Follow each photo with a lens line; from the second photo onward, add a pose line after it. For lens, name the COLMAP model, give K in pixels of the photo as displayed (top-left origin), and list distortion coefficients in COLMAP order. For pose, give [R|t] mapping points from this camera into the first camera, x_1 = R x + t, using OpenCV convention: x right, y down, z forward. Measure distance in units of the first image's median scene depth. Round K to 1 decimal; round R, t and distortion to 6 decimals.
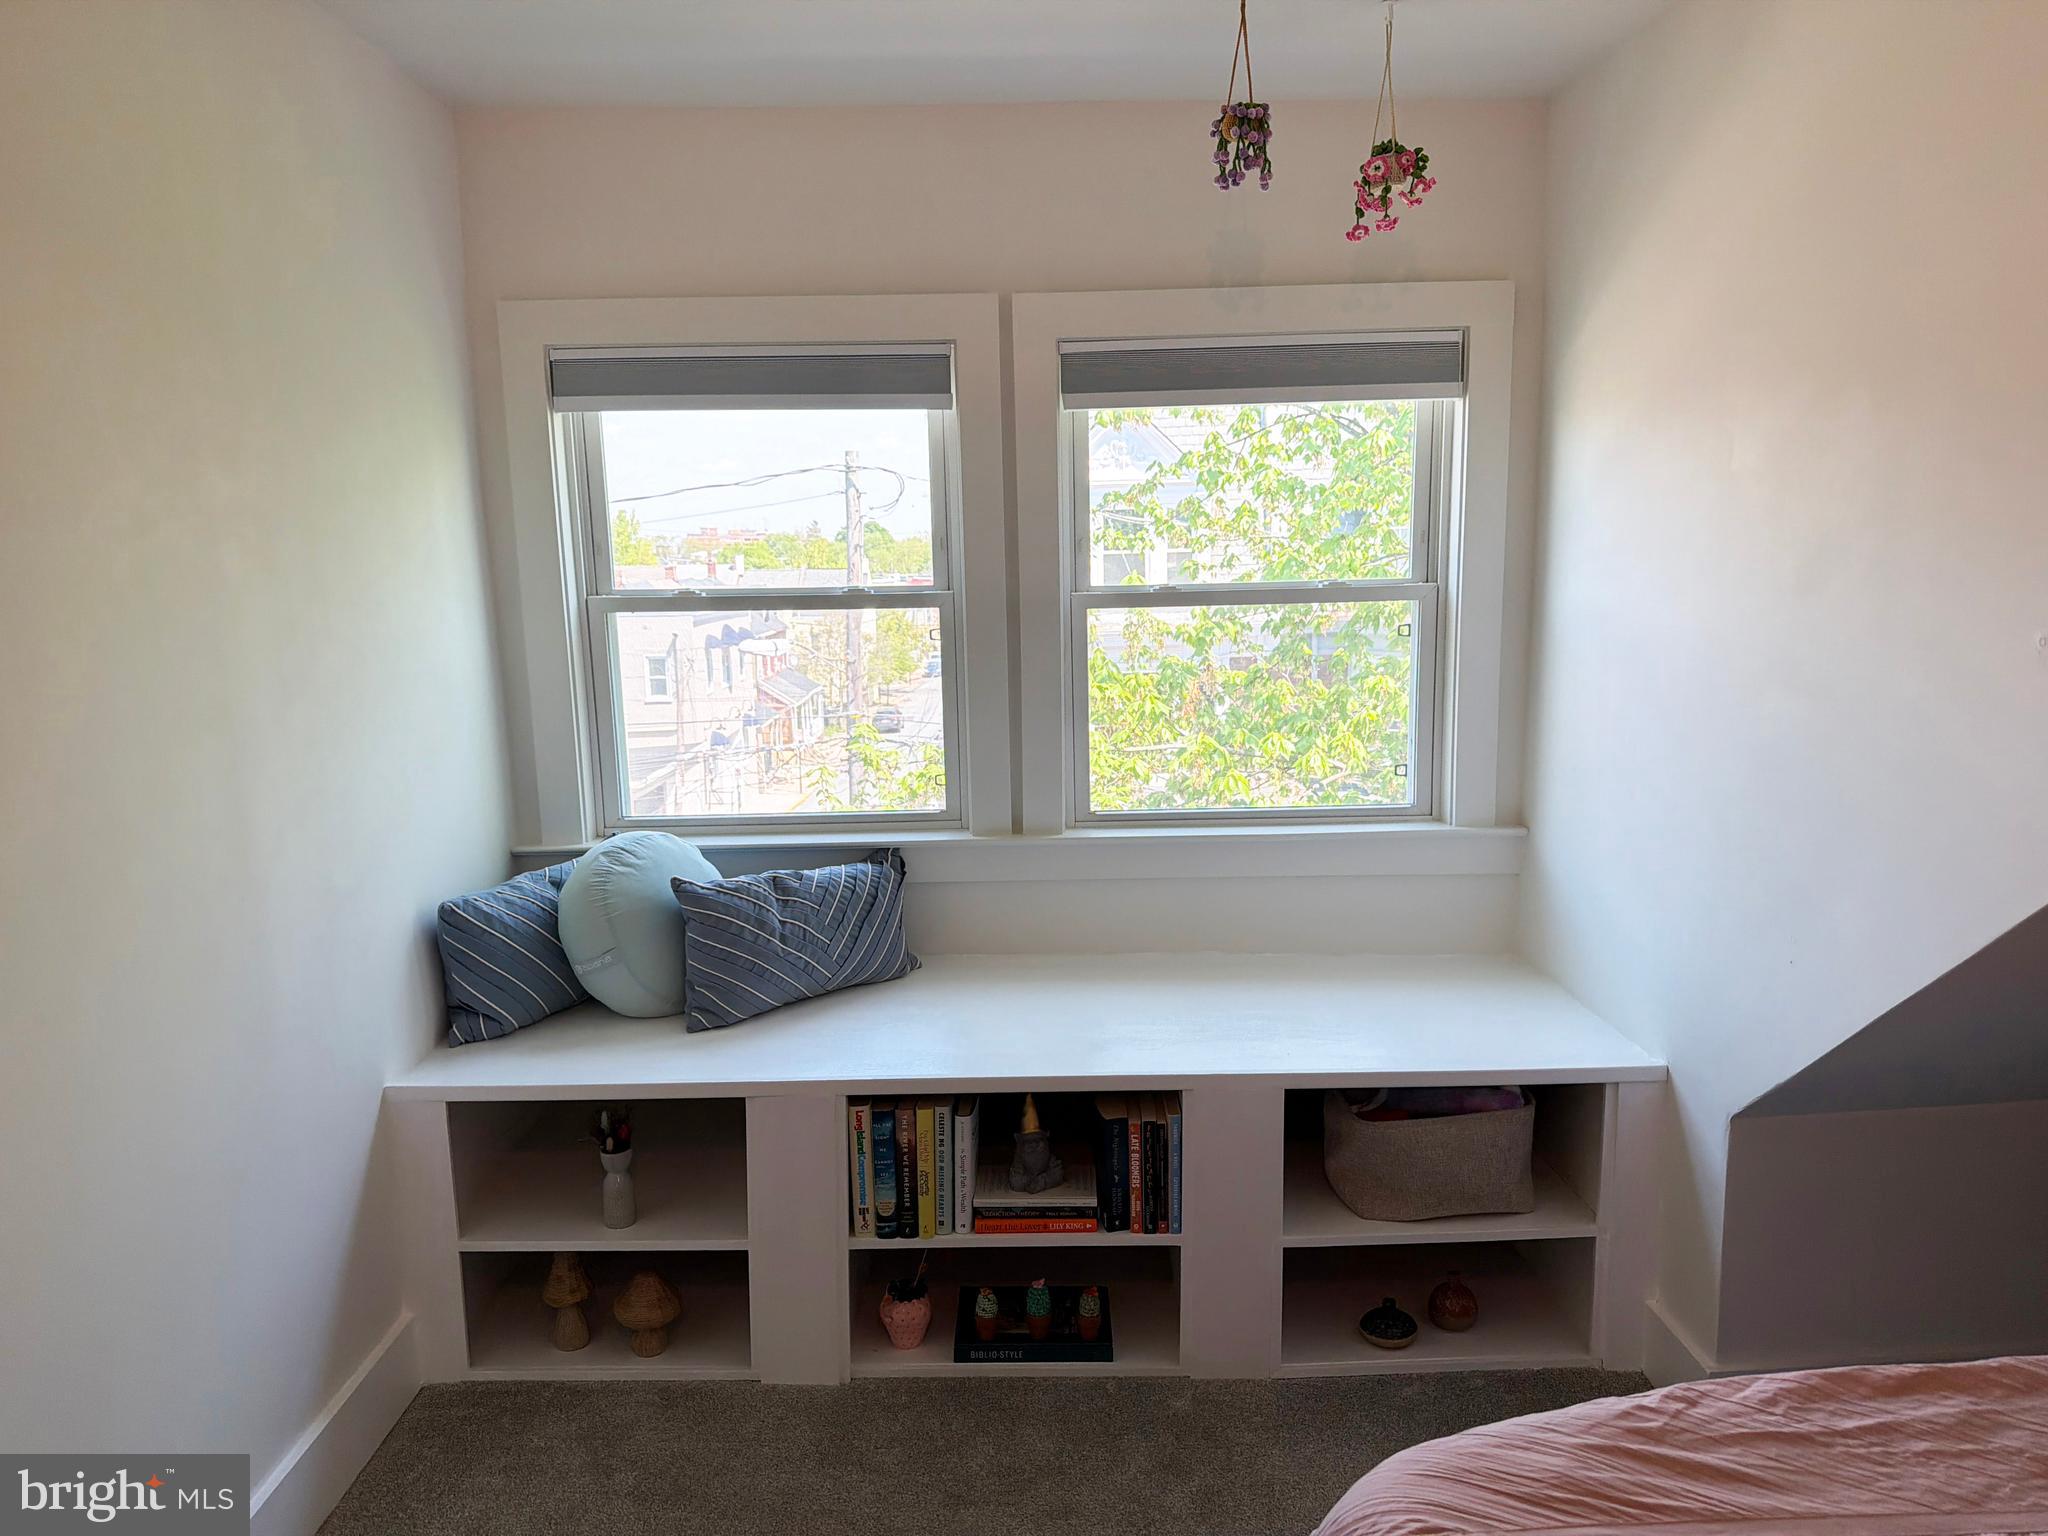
lens RADIAL K [[1443.8, 0, 1024.0], [0, 1443.8, 768.0], [0, 0, 1]] dist [0.073278, -0.072447]
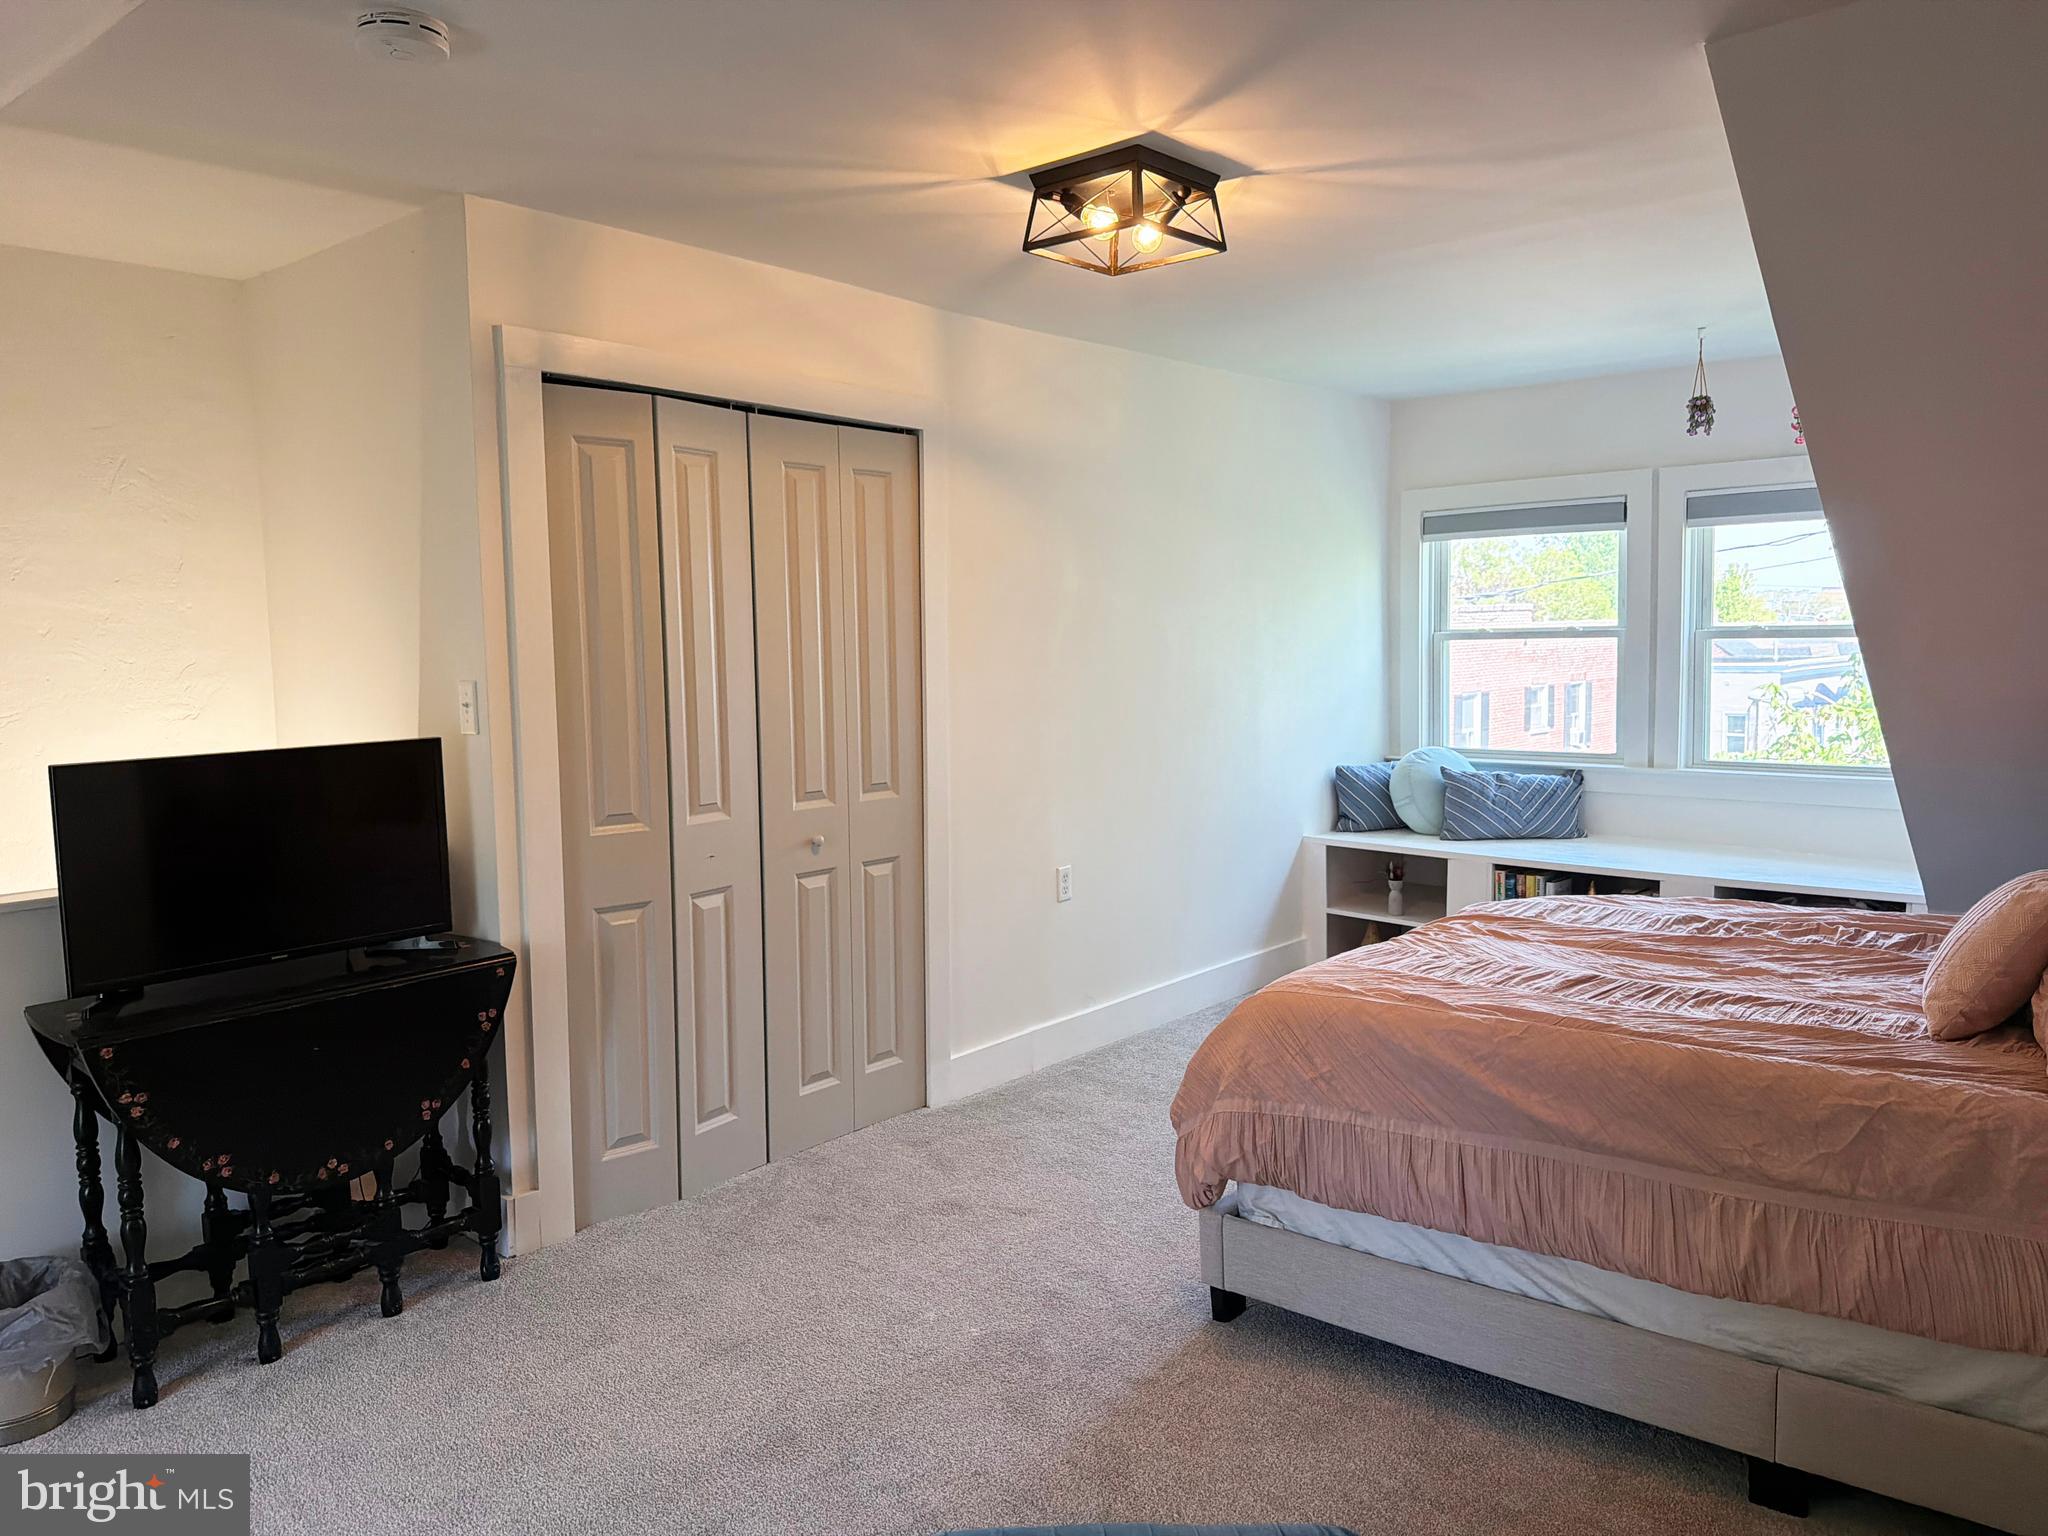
lens RADIAL K [[1443.8, 0, 1024.0], [0, 1443.8, 768.0], [0, 0, 1]] dist [0.073278, -0.072447]
pose [[0.748469, 0.065478, -0.659929, 0.704166], [-0.091252, 0.995817, -0.004690, 0.146507], [0.656862, 0.063730, 0.751313, -0.985570]]
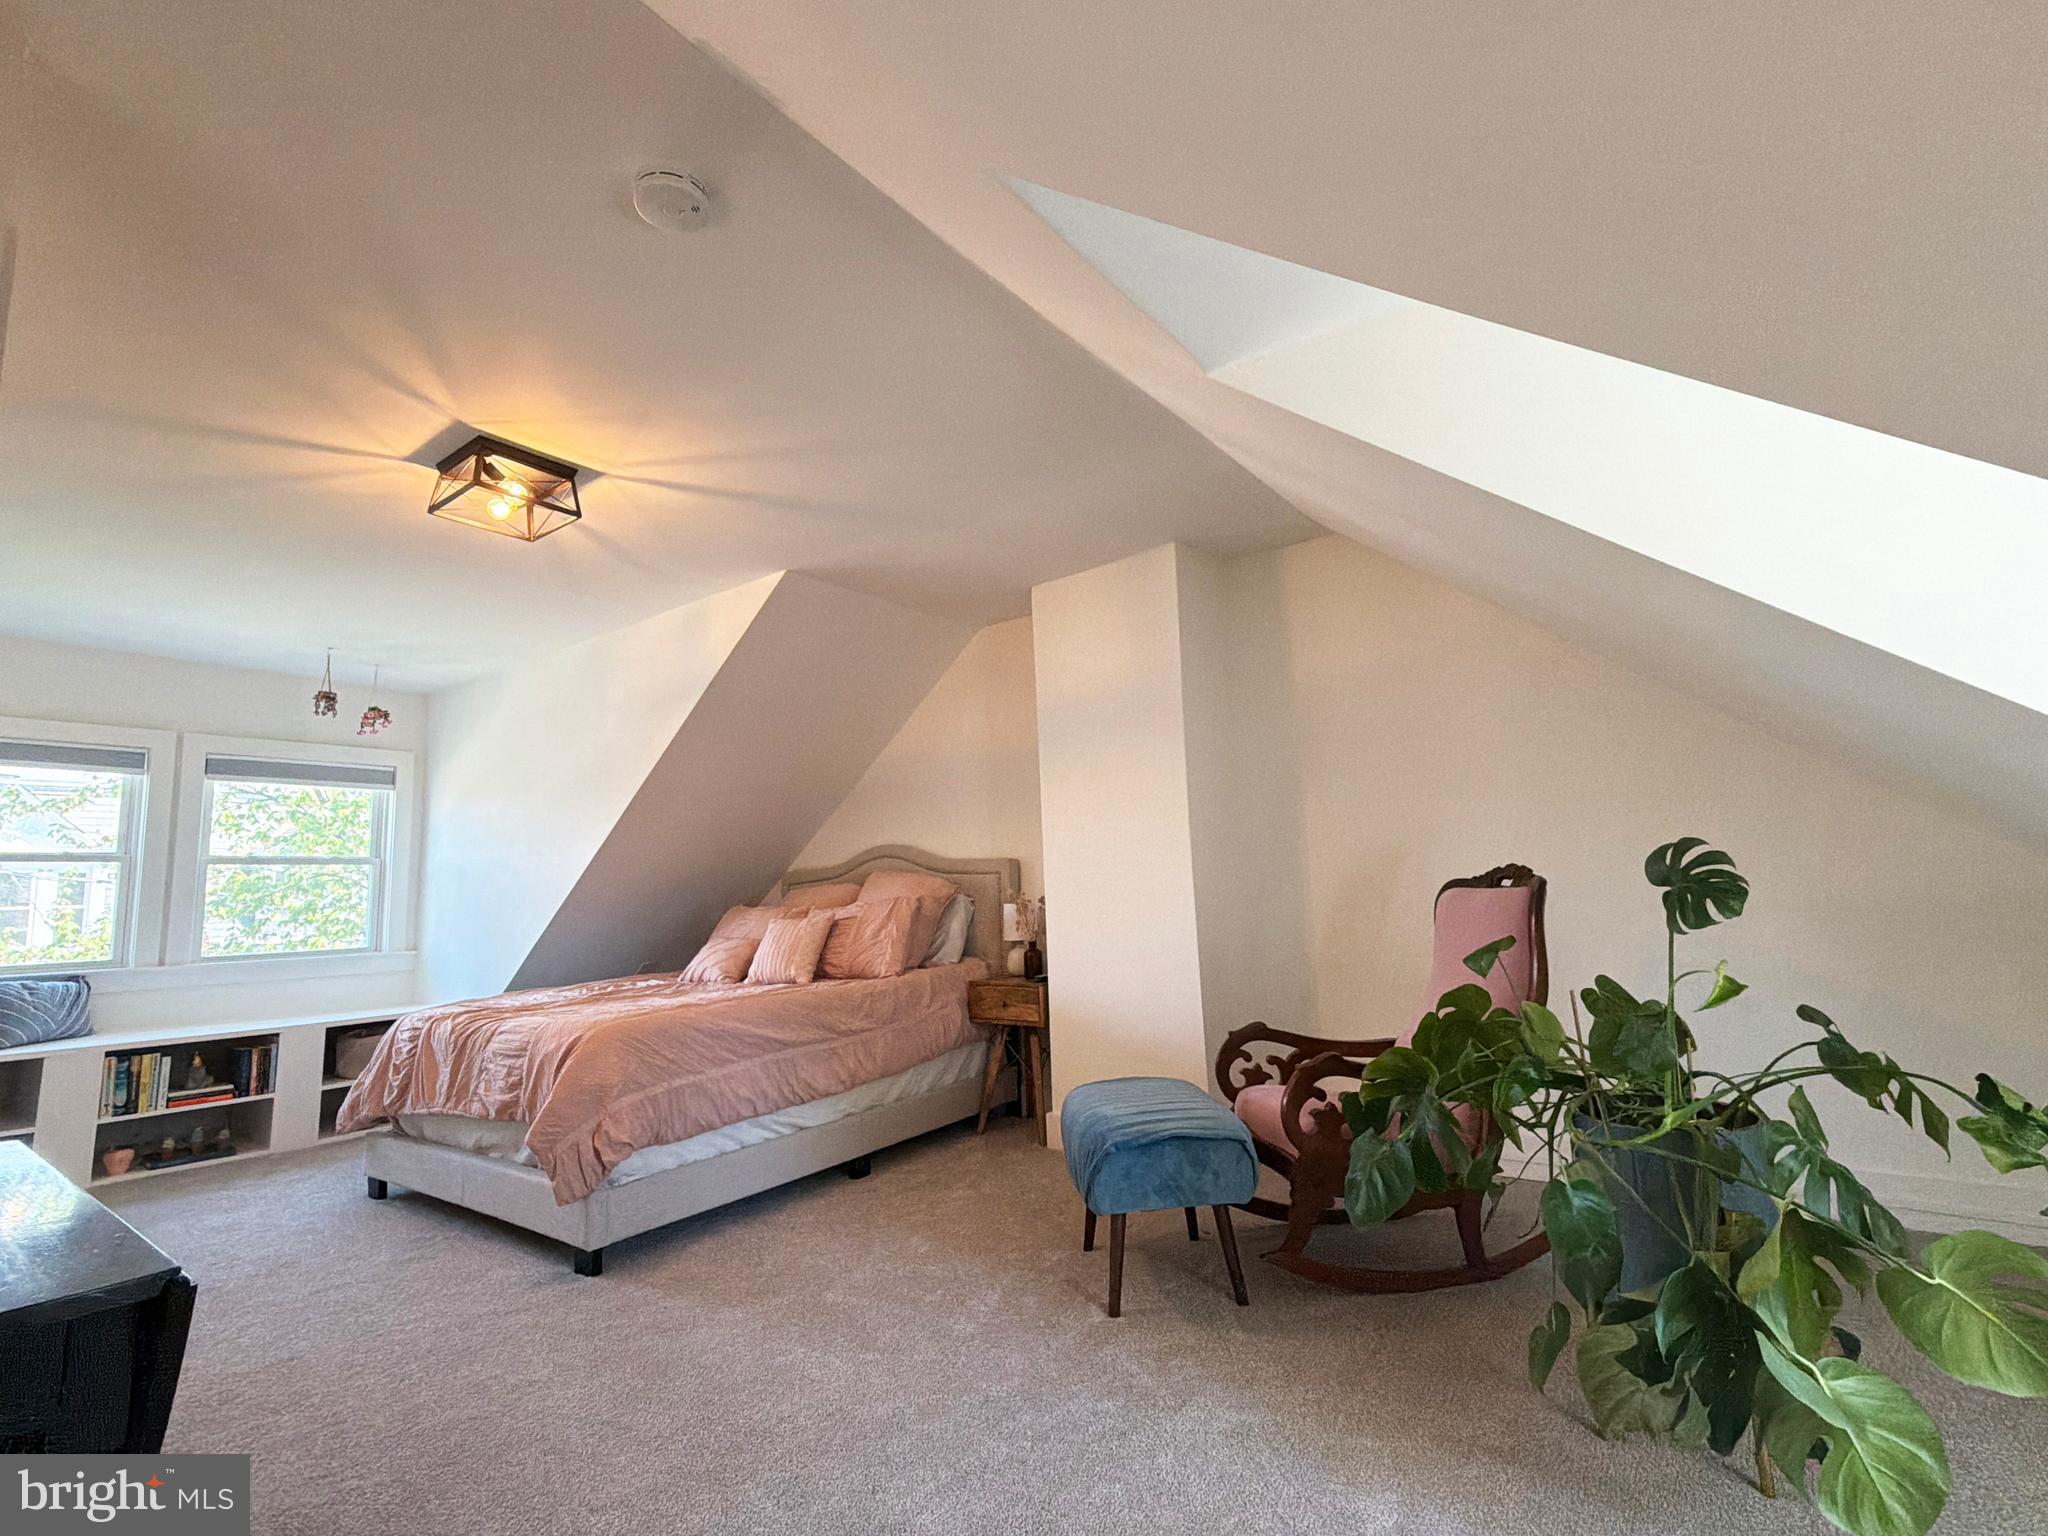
lens RADIAL K [[941.9, 0, 1024.0], [0, 941.9, 768.0], [0, 0, 1]] dist [0.001764, 0.000771]
pose [[0.601986, 0.099808, 0.792245, -0.449209], [0.143601, 0.962450, -0.230365, 0.323527], [-0.785489, 0.252443, 0.565049, -1.073531]]
